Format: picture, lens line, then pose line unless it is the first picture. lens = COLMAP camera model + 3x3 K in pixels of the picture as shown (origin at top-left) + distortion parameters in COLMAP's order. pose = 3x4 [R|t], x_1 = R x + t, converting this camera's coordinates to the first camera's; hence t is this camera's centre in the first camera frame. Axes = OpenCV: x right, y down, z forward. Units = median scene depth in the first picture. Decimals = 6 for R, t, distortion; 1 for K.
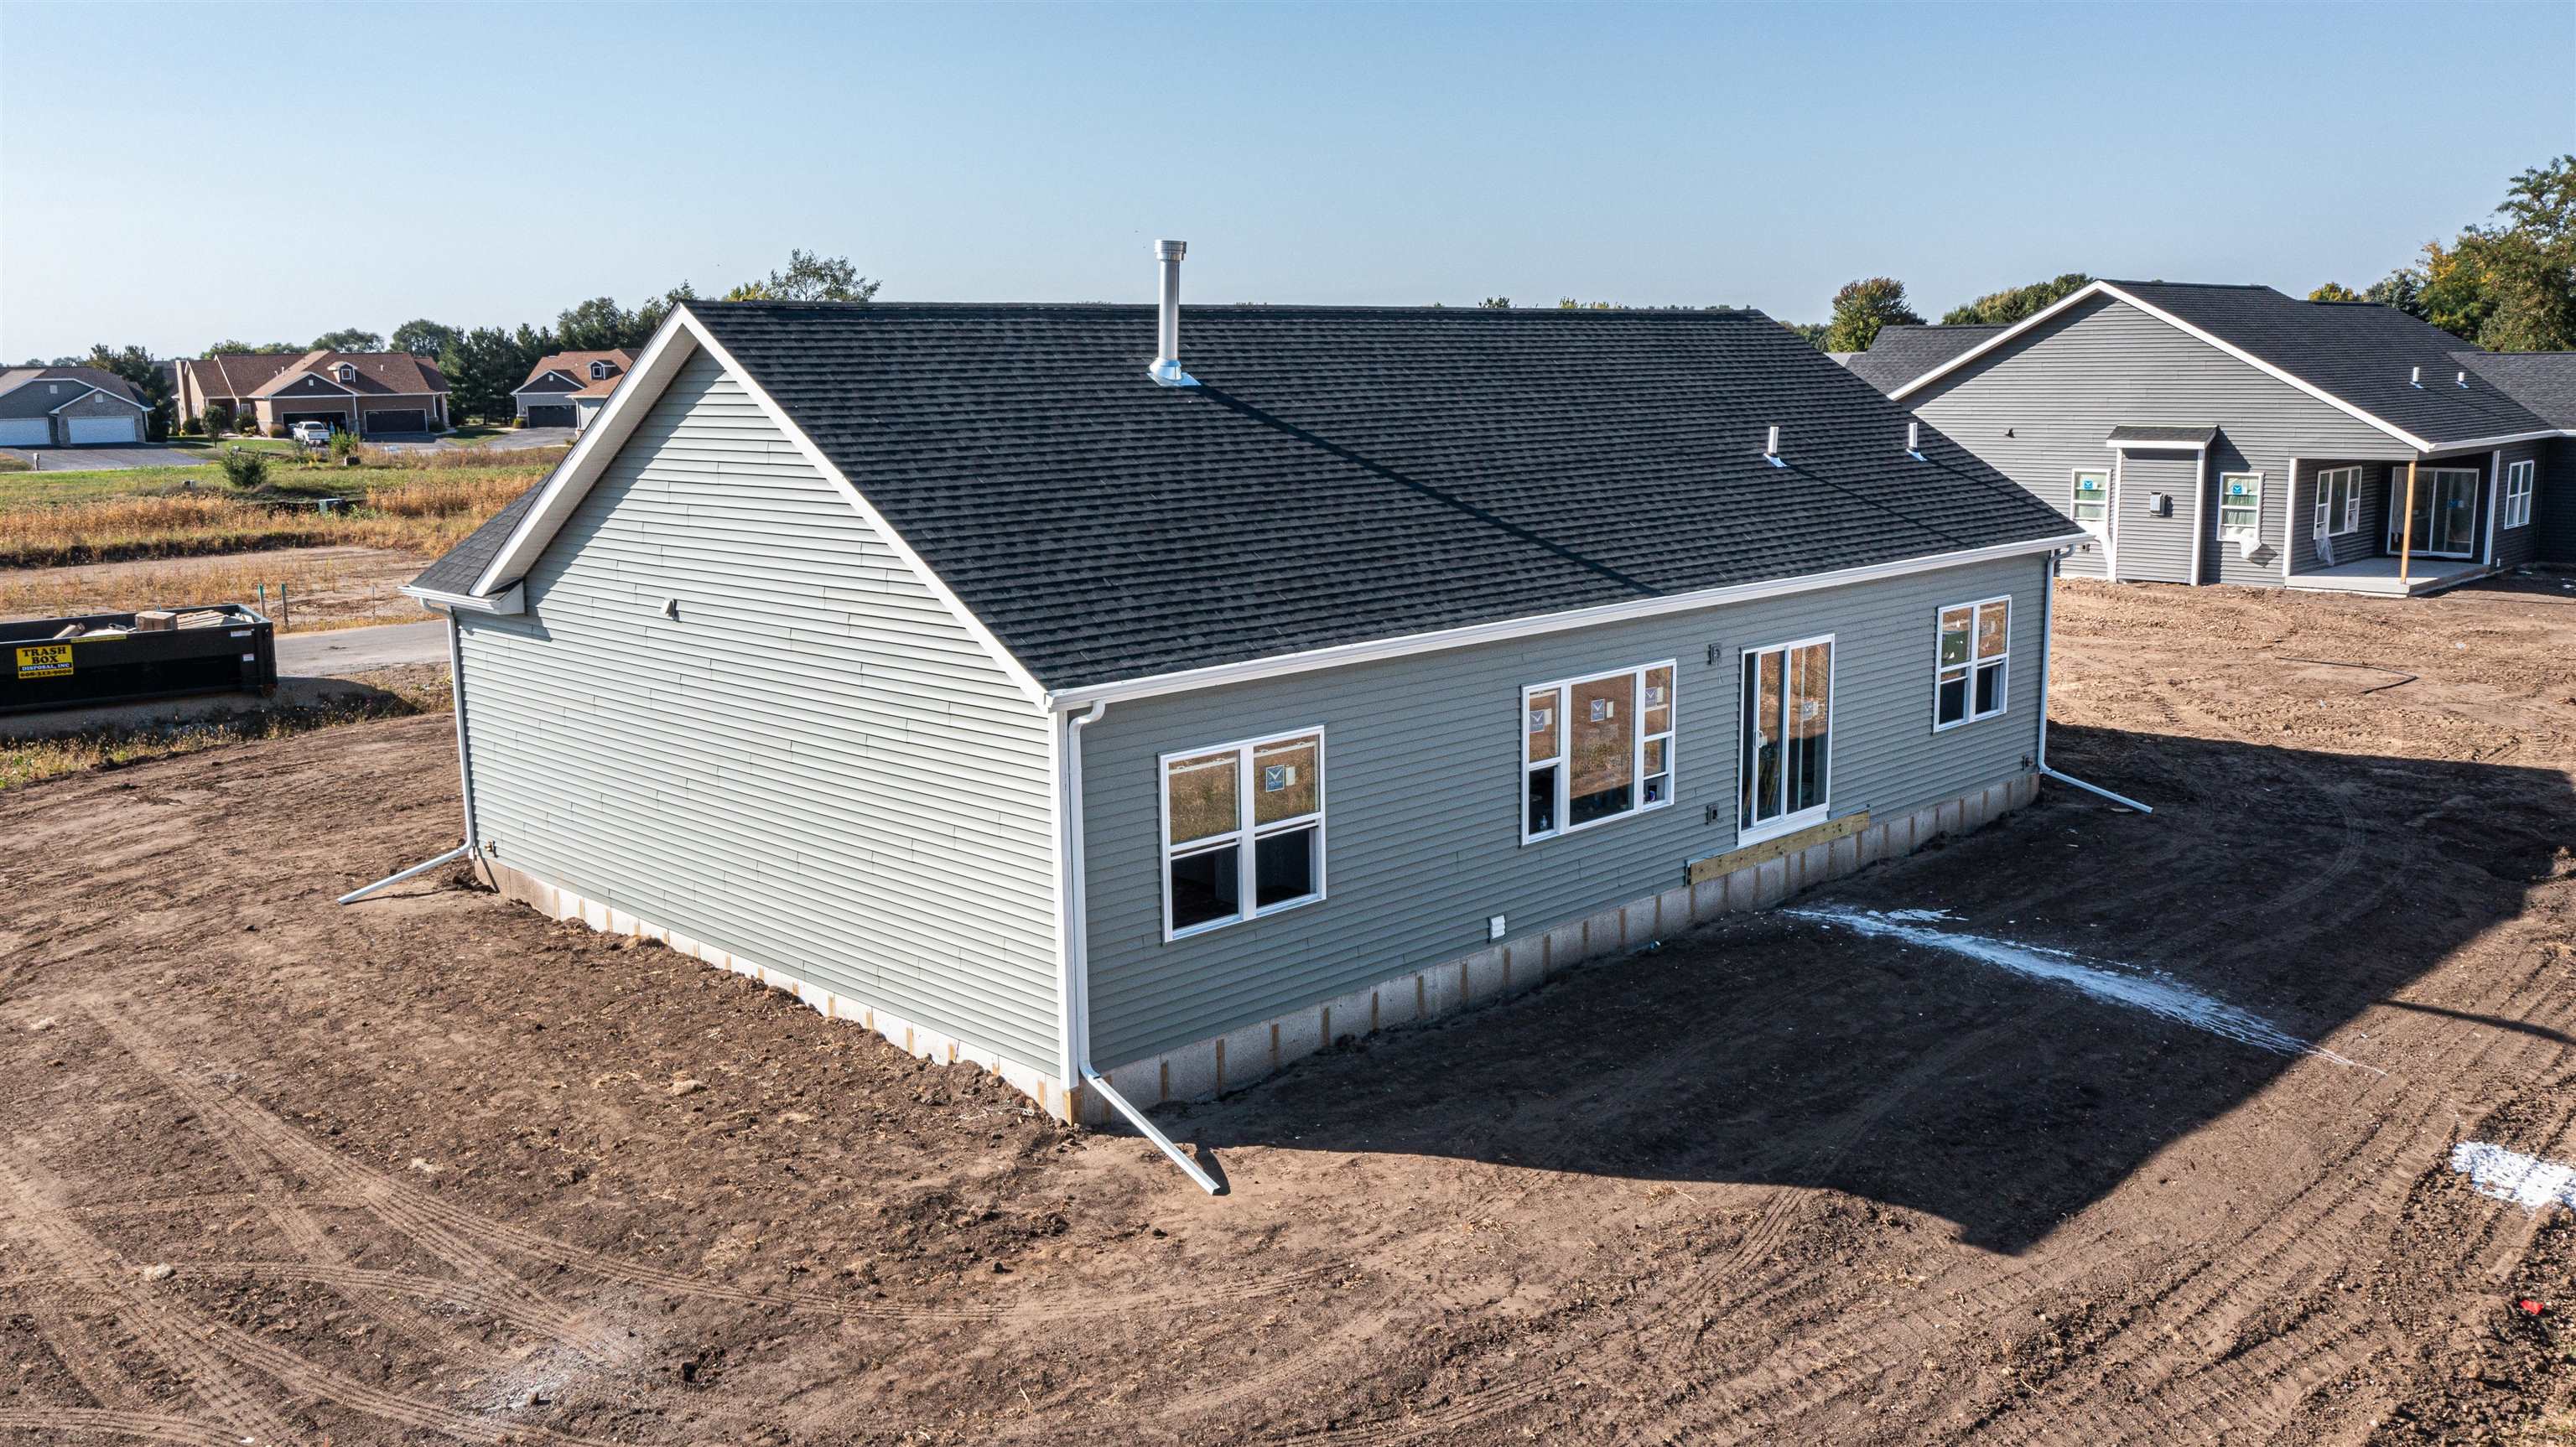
lens RADIAL K [[2044.1, 0, 1273.2], [0, 2044.1, 721.8], [0, 0, 1]] dist [-0.008395, -0.005548]
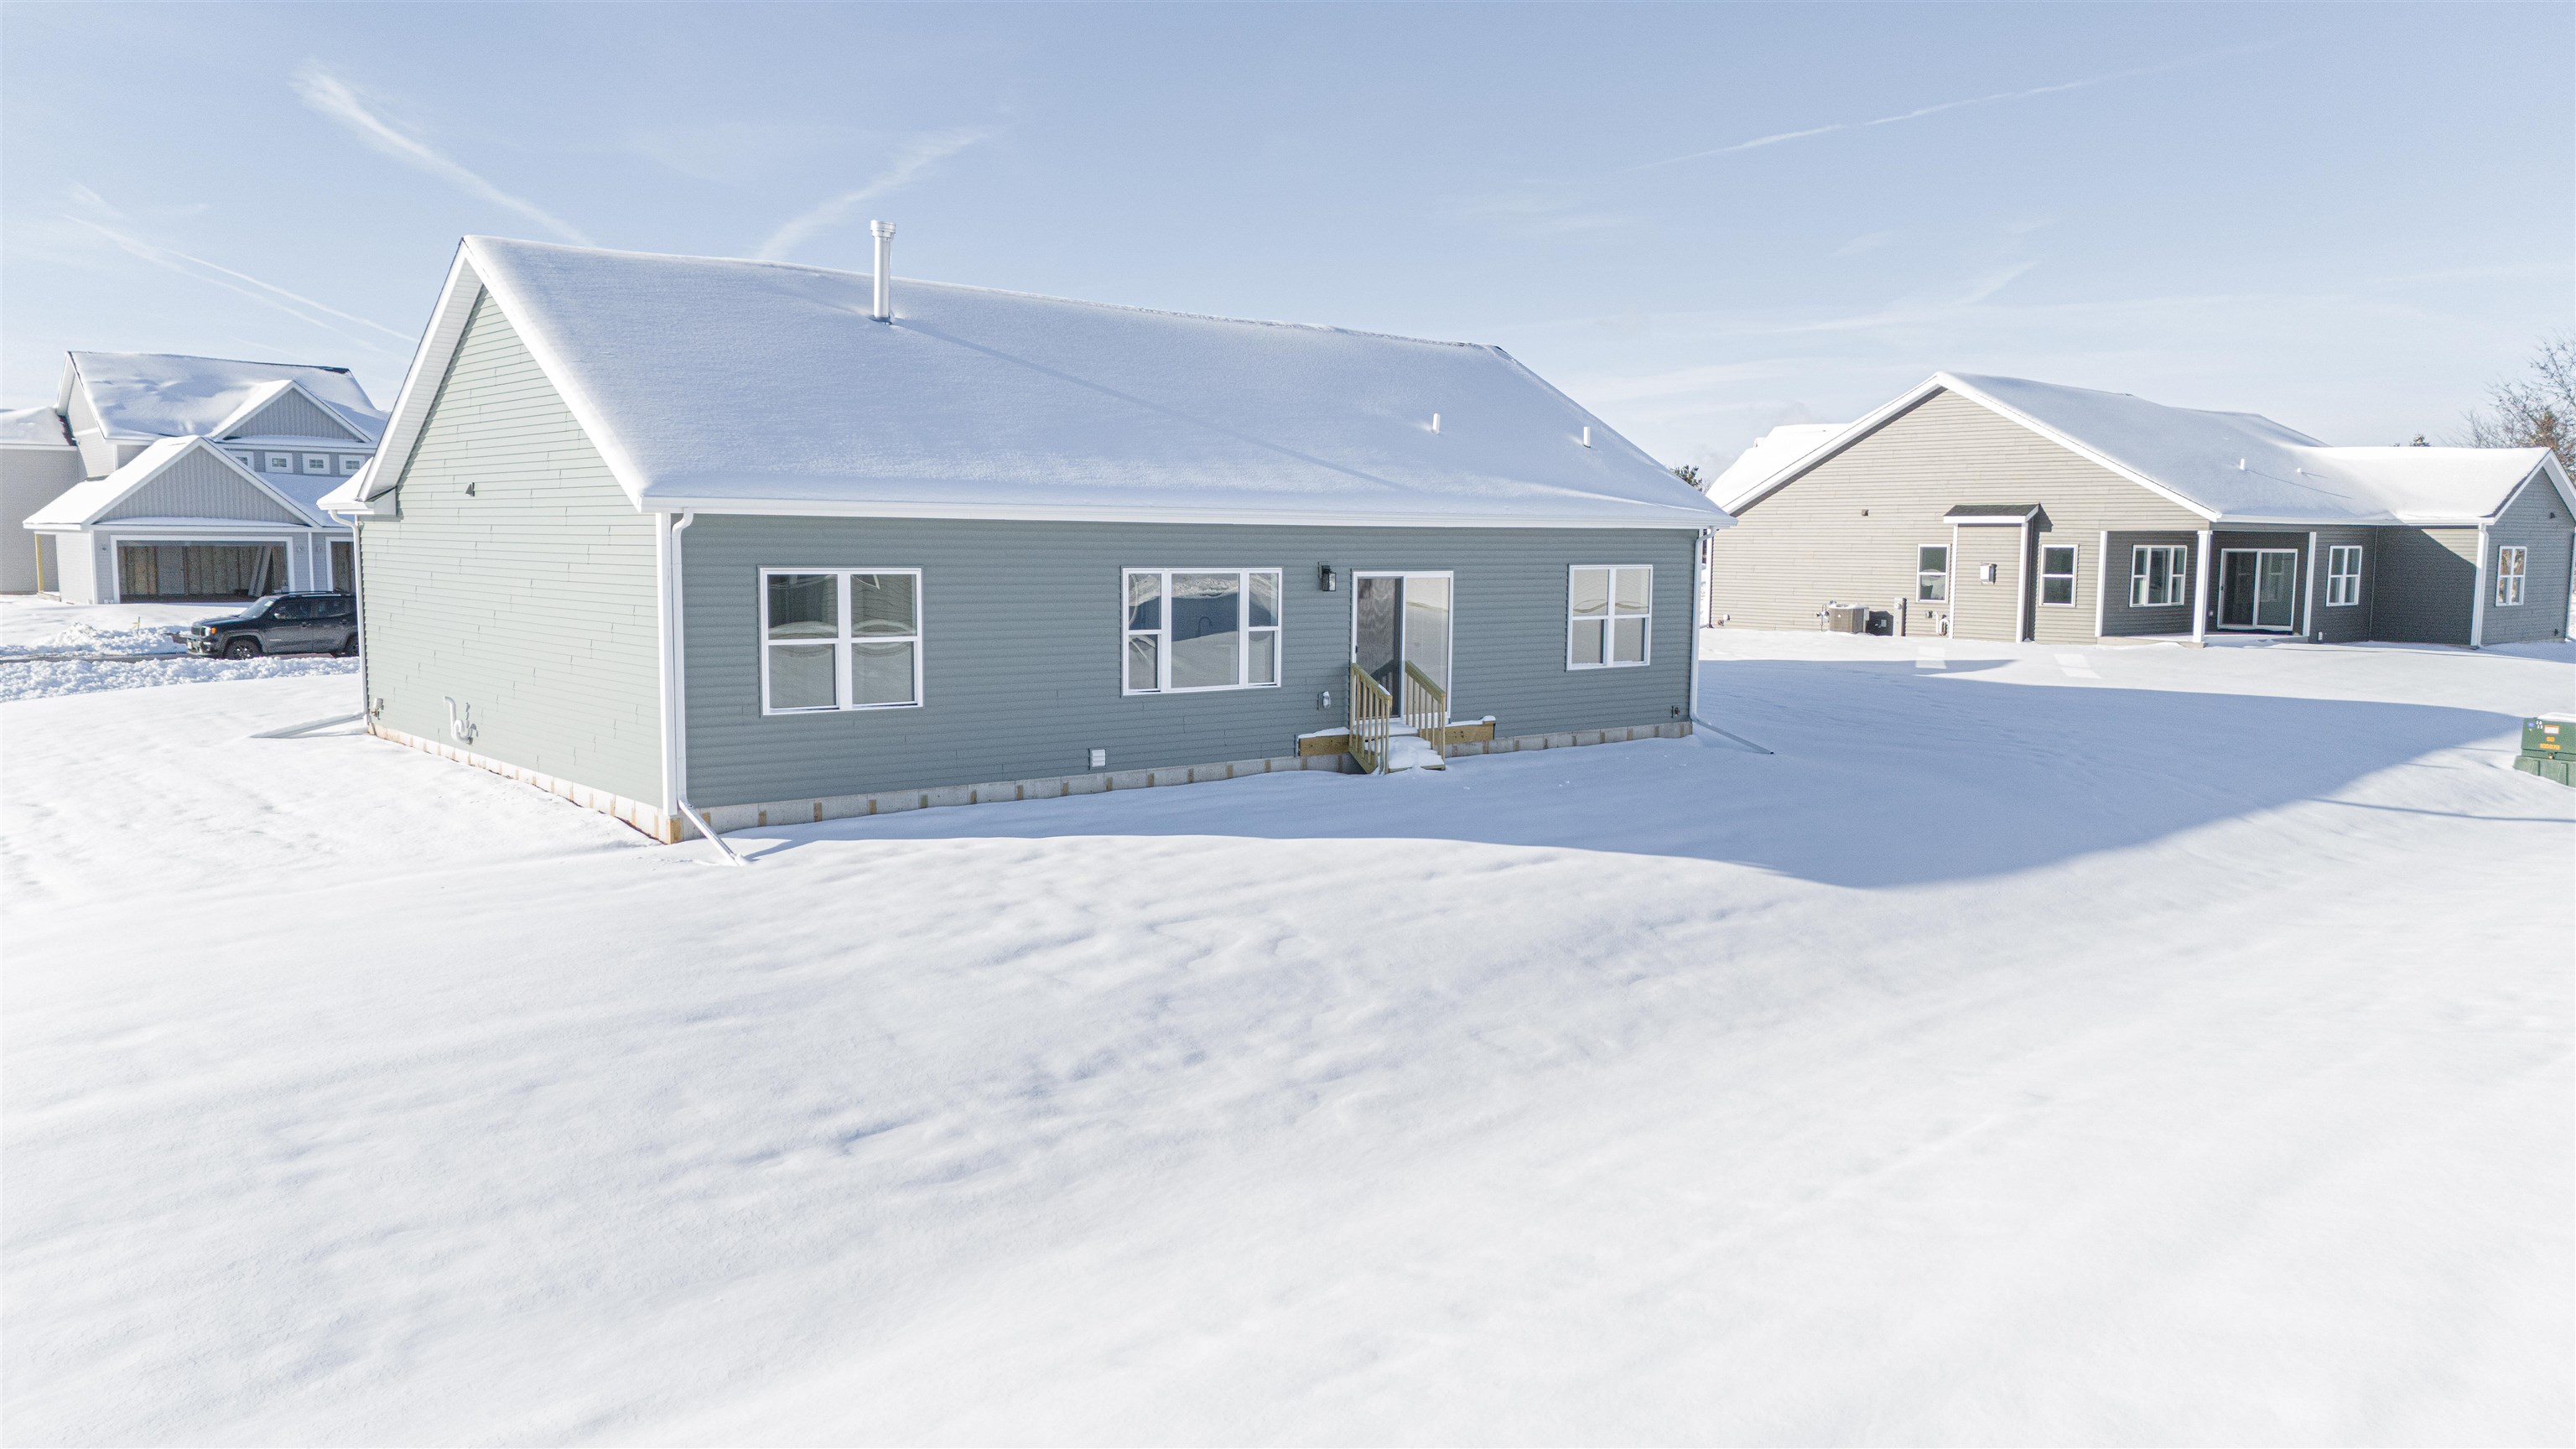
lens RADIAL K [[1877.9, 0, 1286.4], [0, 1877.9, 724.4], [0, 0, 1]] dist [0.086672, -0.082472]
pose [[0.996703, 0.030643, -0.075129, 0.293646], [-0.036229, 0.996589, -0.074153, 0.151937], [0.072600, 0.076631, 0.994413, -0.134681]]
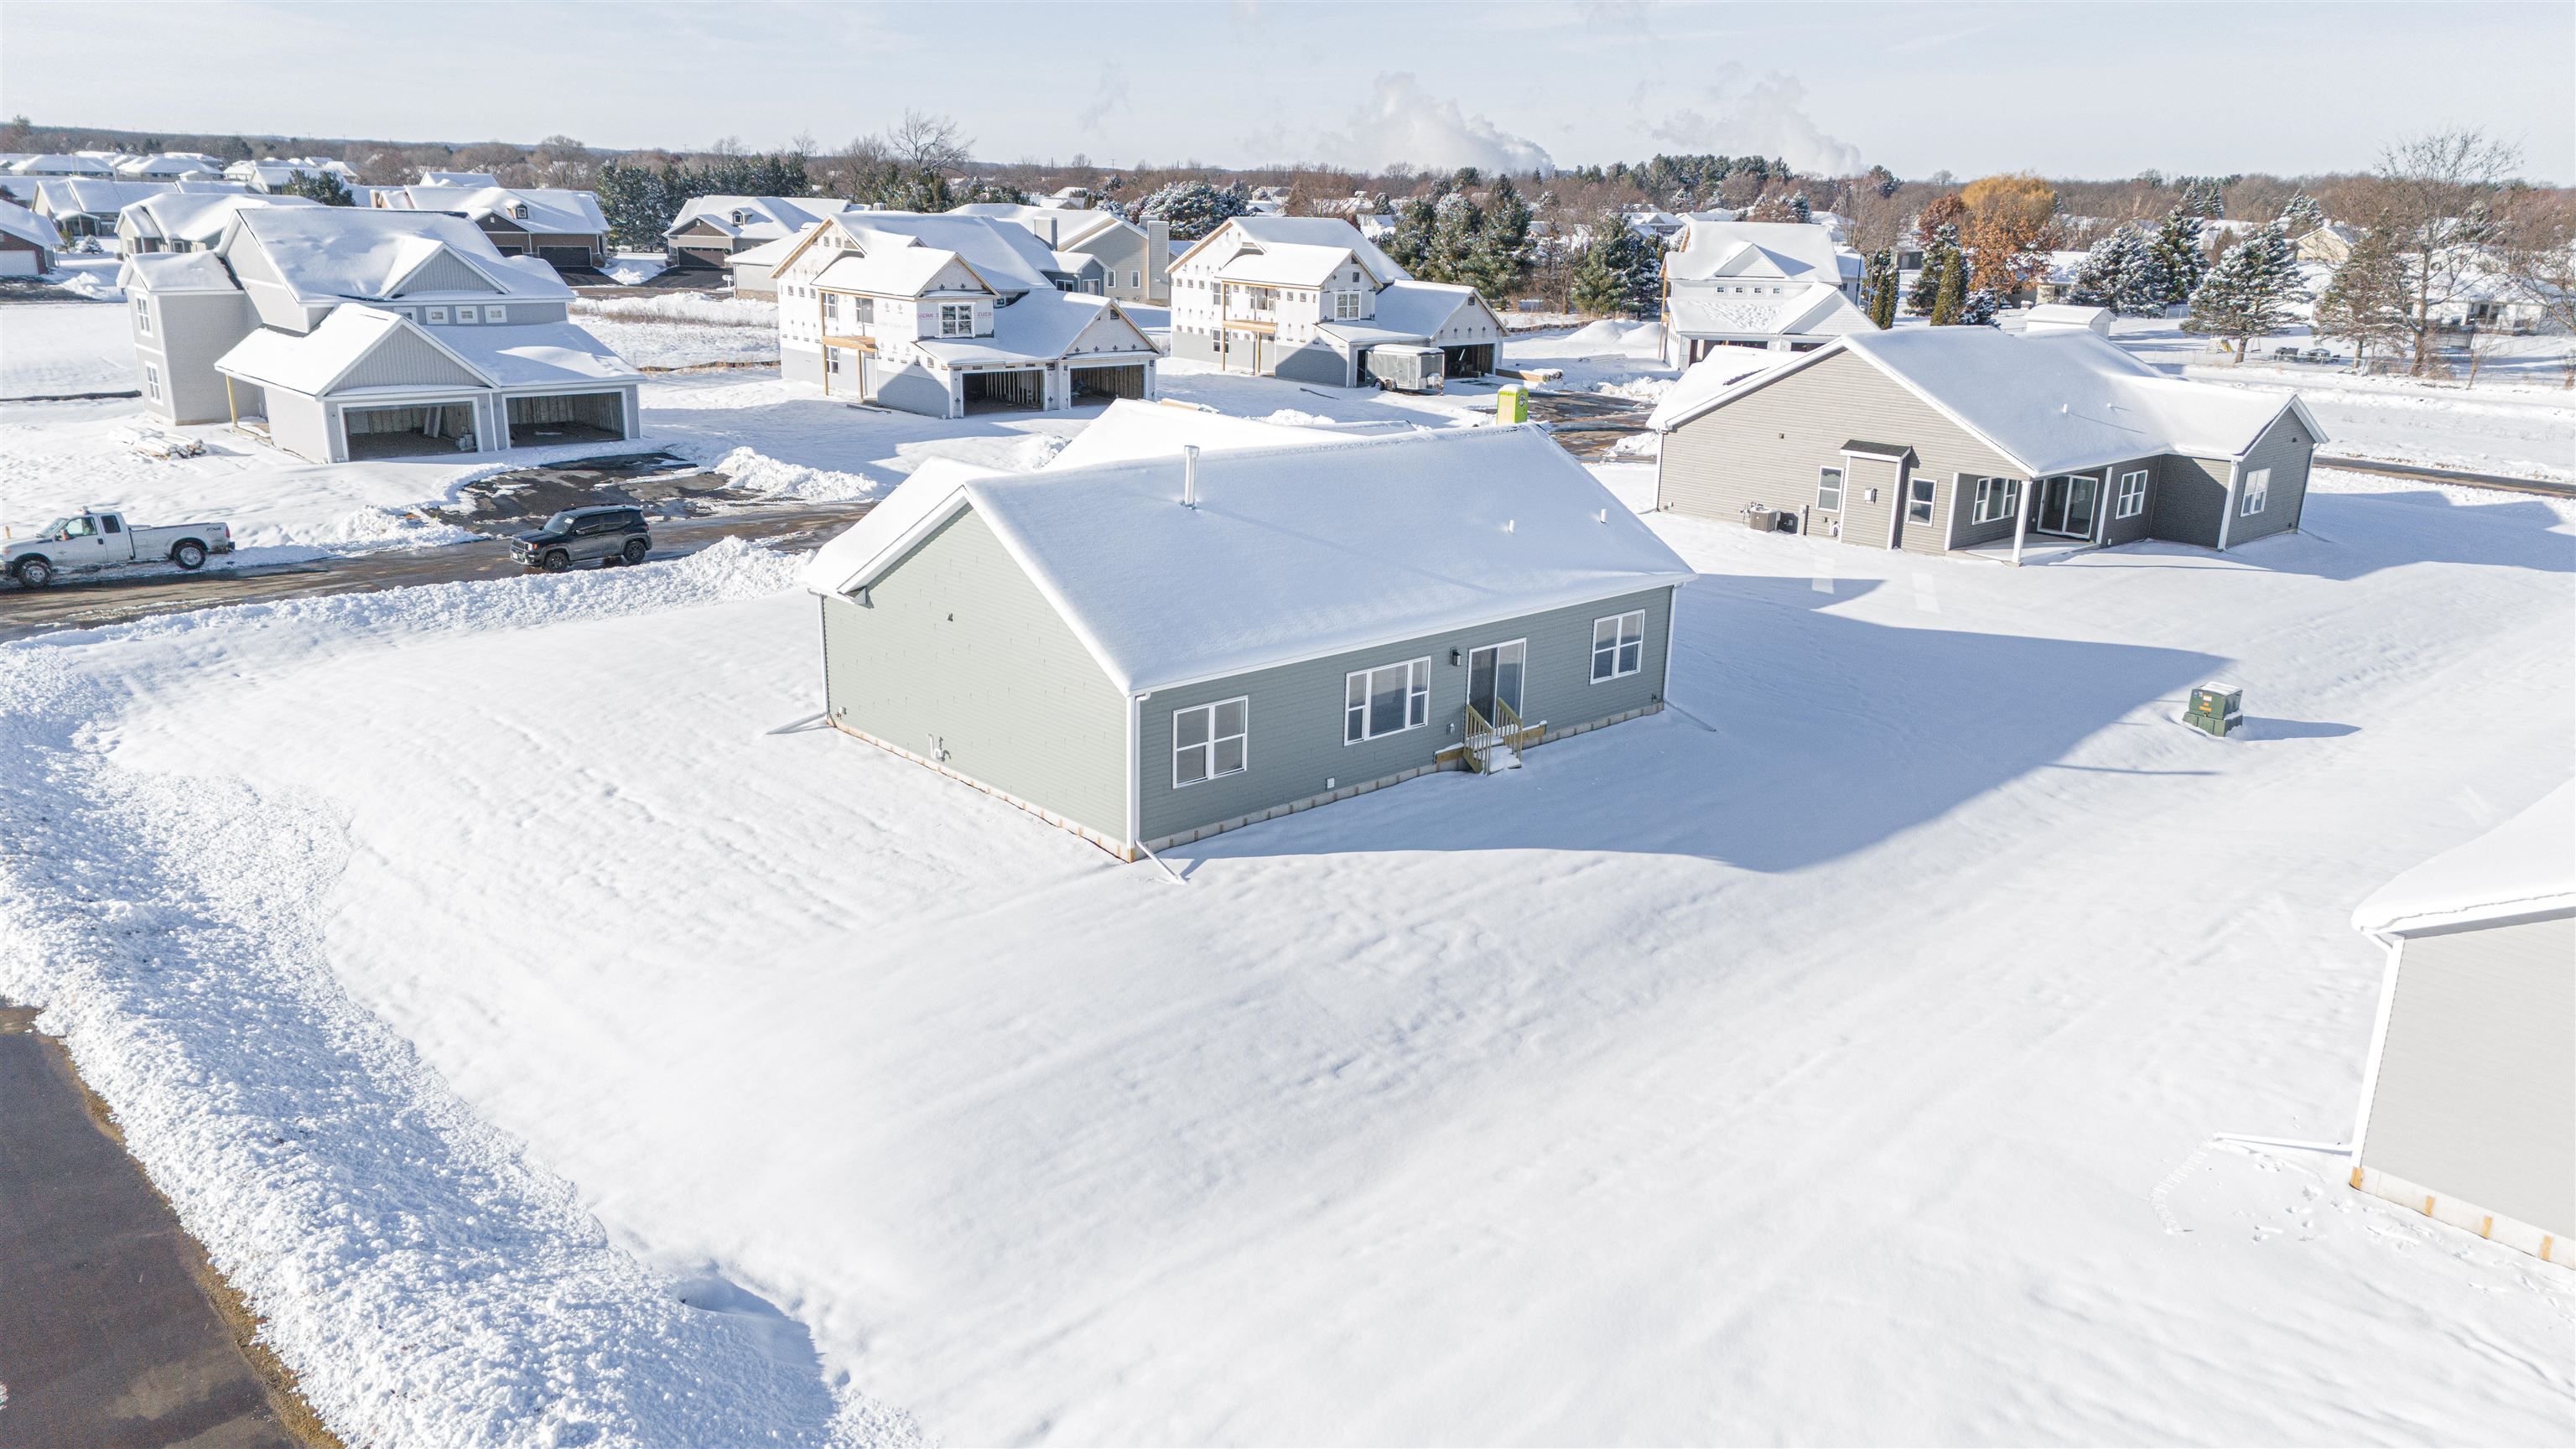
lens RADIAL K [[1877.9, 0, 1286.7], [0, 1877.9, 716.7], [0, 0, 1]] dist [0.086672, -0.082472]
pose [[0.998923, 0.043186, -0.016970, 0.088056], [-0.041224, 0.993864, 0.102638, -0.160106], [0.021298, -0.101828, 0.994574, -0.902009]]
